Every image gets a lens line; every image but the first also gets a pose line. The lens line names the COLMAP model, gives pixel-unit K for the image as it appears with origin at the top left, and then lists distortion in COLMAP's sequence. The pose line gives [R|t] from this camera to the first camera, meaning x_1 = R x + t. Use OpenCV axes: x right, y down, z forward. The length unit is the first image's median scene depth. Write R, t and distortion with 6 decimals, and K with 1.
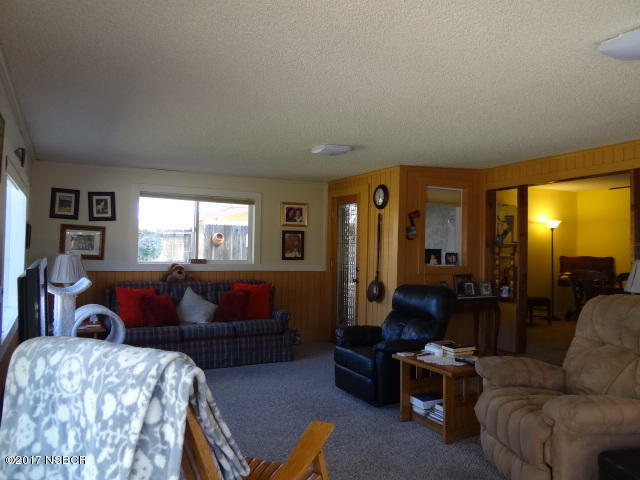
lens RADIAL K [[506.1, 0, 320.0], [0, 506.1, 240.0], [0, 0, 1]] dist [-0.009717, 0.000830]
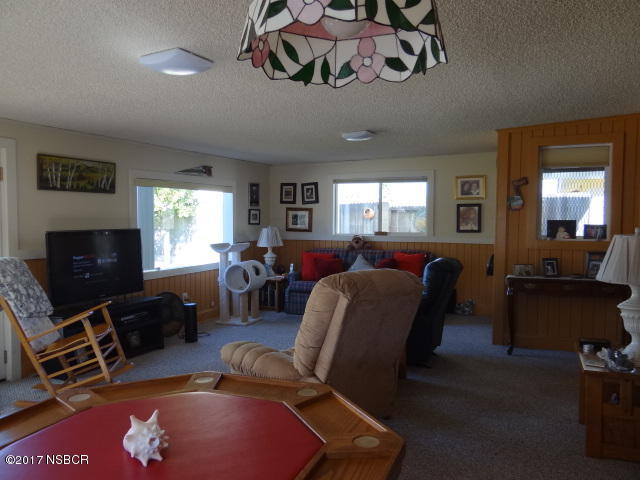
lens RADIAL K [[506.1, 0, 320.0], [0, 506.1, 240.0], [0, 0, 1]] dist [-0.009717, 0.000830]
pose [[0.604953, 0.015724, -0.796106, 0.632498], [0.028152, 0.998758, 0.041118, 0.004452], [0.795764, -0.047286, 0.603758, 0.164841]]
